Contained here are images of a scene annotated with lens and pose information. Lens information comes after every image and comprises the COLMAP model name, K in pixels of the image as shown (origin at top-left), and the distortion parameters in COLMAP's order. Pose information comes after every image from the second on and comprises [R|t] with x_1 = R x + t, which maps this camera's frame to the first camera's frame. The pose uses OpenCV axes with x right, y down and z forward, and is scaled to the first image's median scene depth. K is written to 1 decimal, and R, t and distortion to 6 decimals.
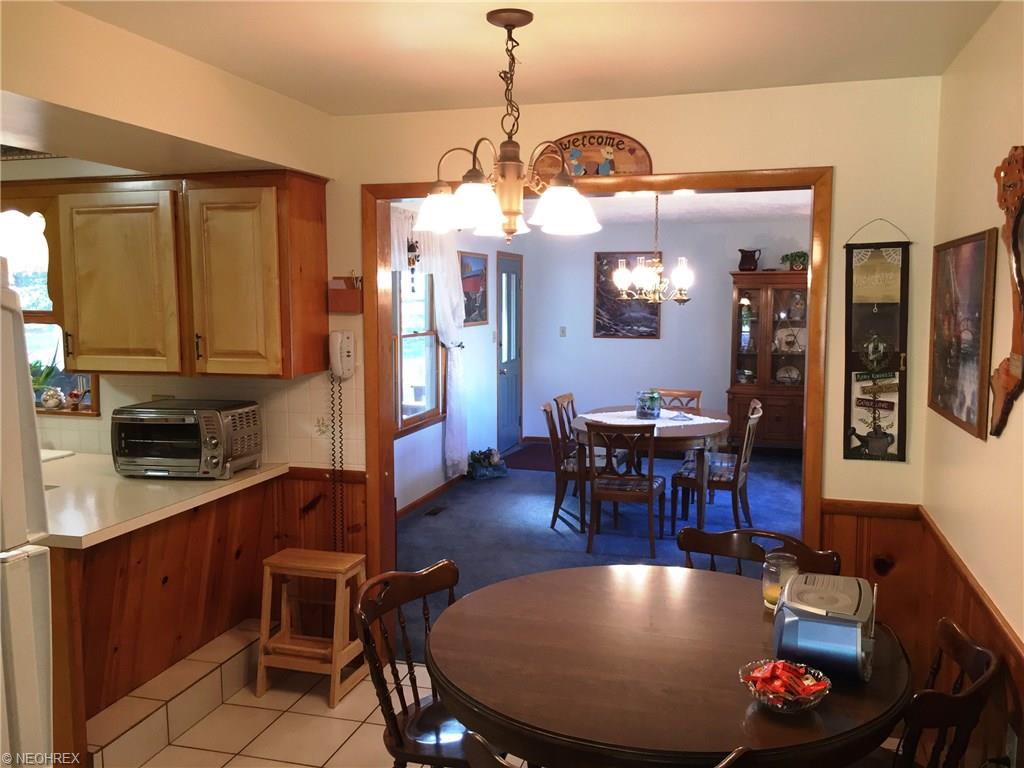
lens RADIAL K [[880.1, 0, 510.3], [0, 880.1, 384.1], [0, 0, 1]] dist [0.046775, -0.002285]
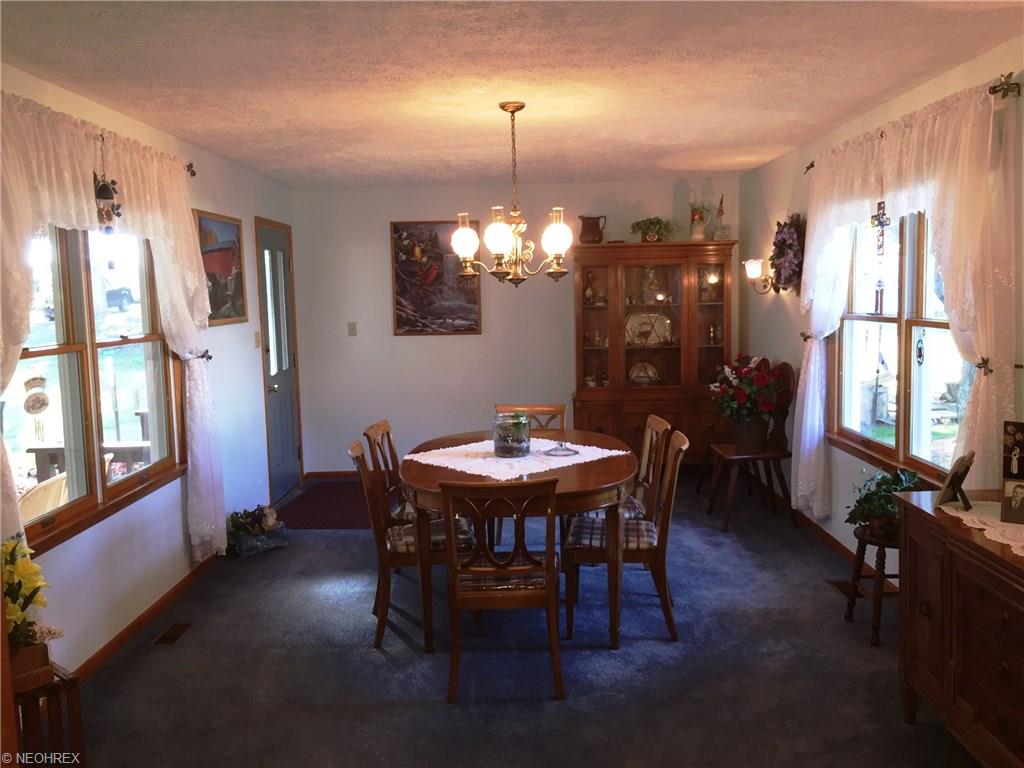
lens RADIAL K [[880.1, 0, 517.6], [0, 880.1, 382.7], [0, 0, 1]] dist [0.046775, -0.002285]
pose [[0.960992, -0.051022, 0.271829, -0.014058], [0.050461, 0.998685, 0.009055, -0.018049], [-0.271933, 0.005015, 0.962303, 0.313677]]
